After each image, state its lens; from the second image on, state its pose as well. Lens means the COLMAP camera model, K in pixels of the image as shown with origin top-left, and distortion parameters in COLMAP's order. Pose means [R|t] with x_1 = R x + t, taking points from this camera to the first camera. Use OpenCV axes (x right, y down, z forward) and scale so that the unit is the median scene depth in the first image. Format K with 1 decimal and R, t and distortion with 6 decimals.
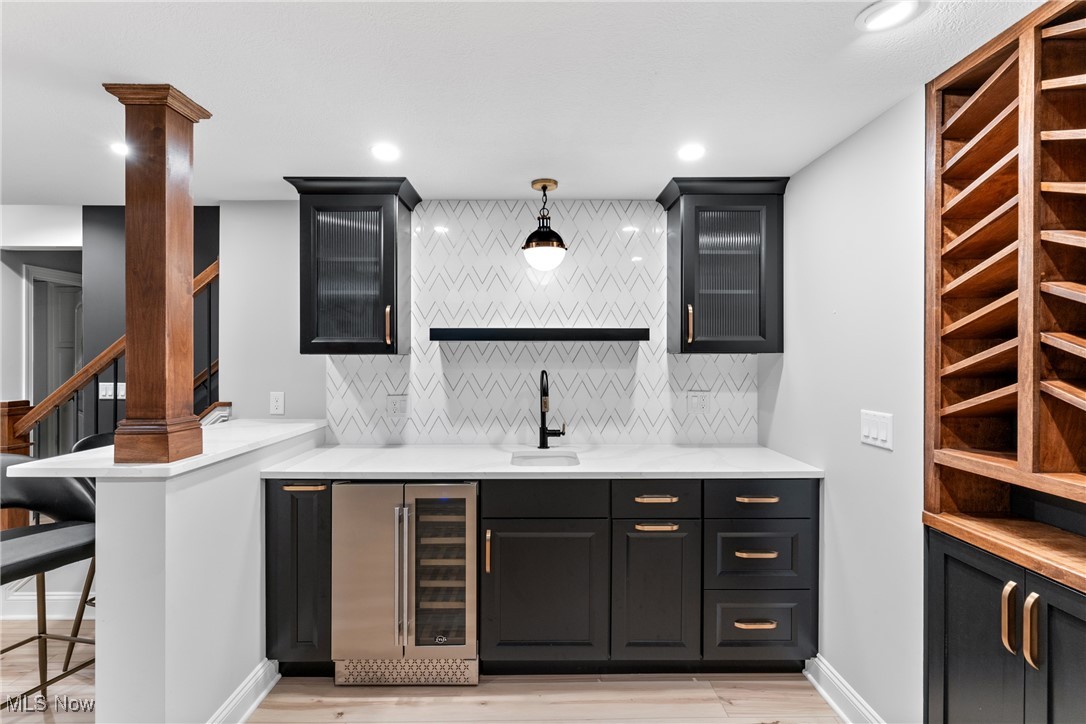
lens RADIAL K [[521.3, 0, 542.6], [0, 521.3, 362.5], [0, 0, 1]] dist [0.004320, 0.000751]
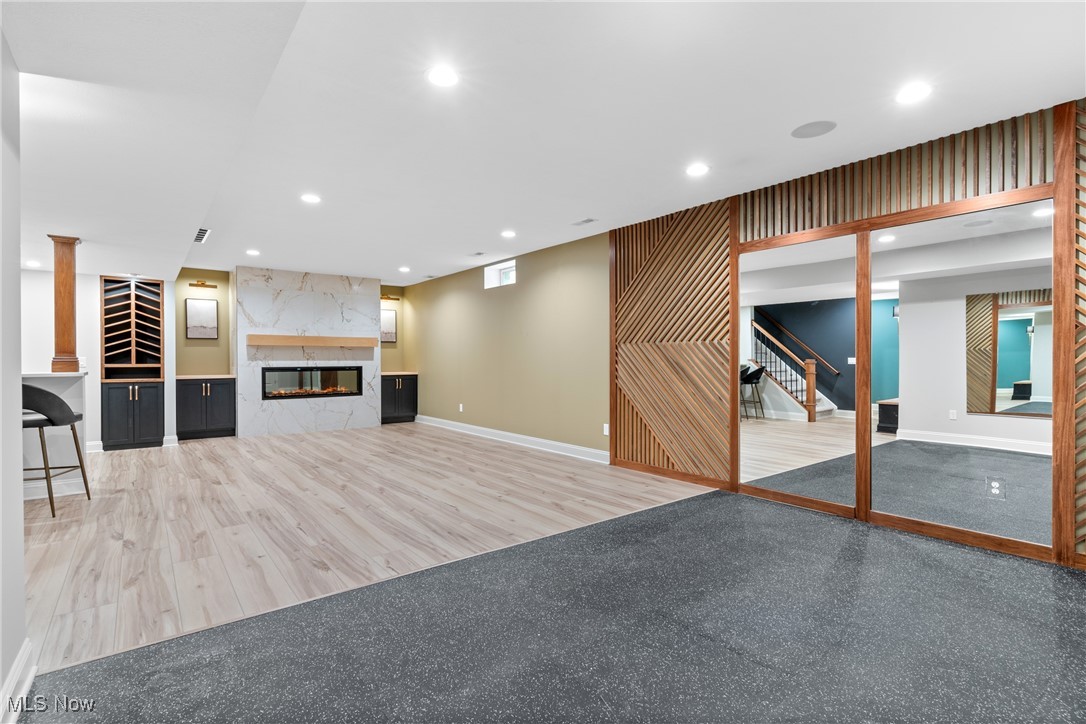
lens RADIAL K [[521.3, 0, 547.9], [0, 521.3, 359.5], [0, 0, 1]] dist [0.004320, 0.000751]
pose [[-0.615018, 0.000007, 0.788513, -3.275736], [0.011601, 0.999892, 0.009040, 0.090273], [-0.788428, 0.014707, -0.614951, 0.531654]]
